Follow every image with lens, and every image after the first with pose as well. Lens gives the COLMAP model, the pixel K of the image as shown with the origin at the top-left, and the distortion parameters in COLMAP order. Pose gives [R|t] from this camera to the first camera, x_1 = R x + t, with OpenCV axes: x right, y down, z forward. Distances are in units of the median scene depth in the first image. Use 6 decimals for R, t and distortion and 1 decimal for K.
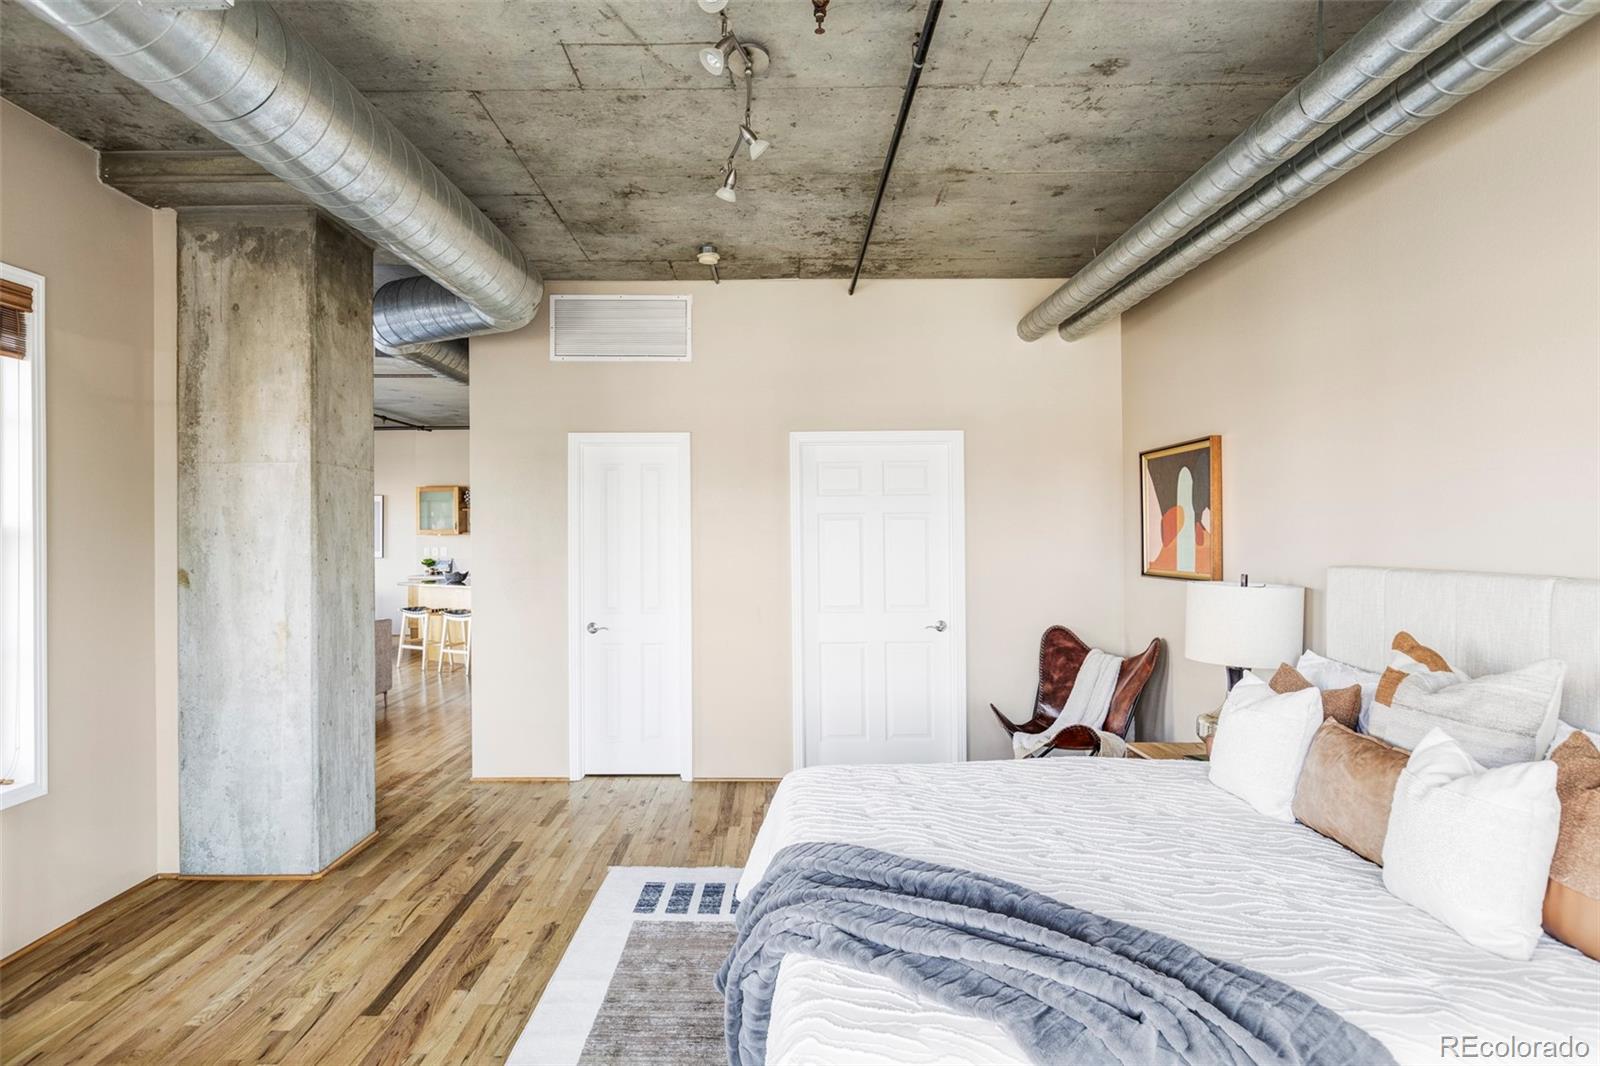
lens RADIAL K [[928.7, 0, 800.0], [0, 928.7, 533.0], [0, 0, 1]] dist [-0.000090, 0.000047]
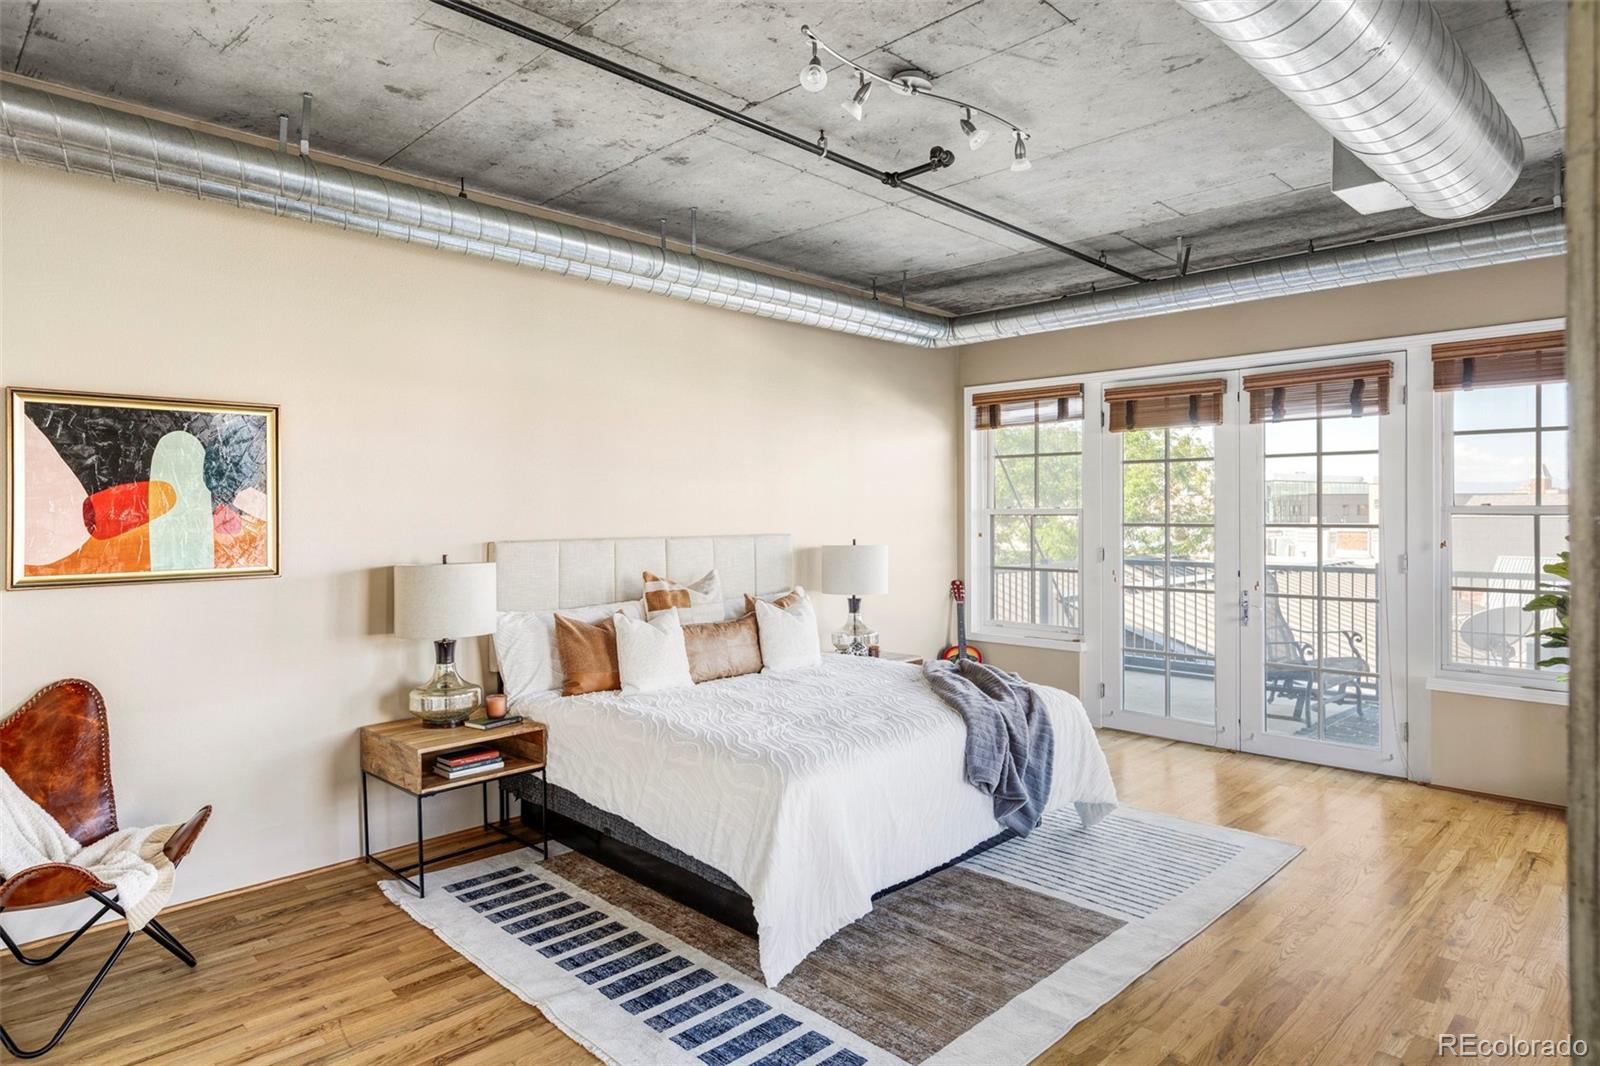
lens RADIAL K [[928.7, 0, 800.0], [0, 928.7, 533.0], [0, 0, 1]] dist [-0.000090, 0.000047]
pose [[-0.693689, 0.007528, 0.720235, -0.724314], [0.012962, 0.999914, 0.002032, 0.019068], [-0.720158, 0.010745, -0.693727, 1.794723]]
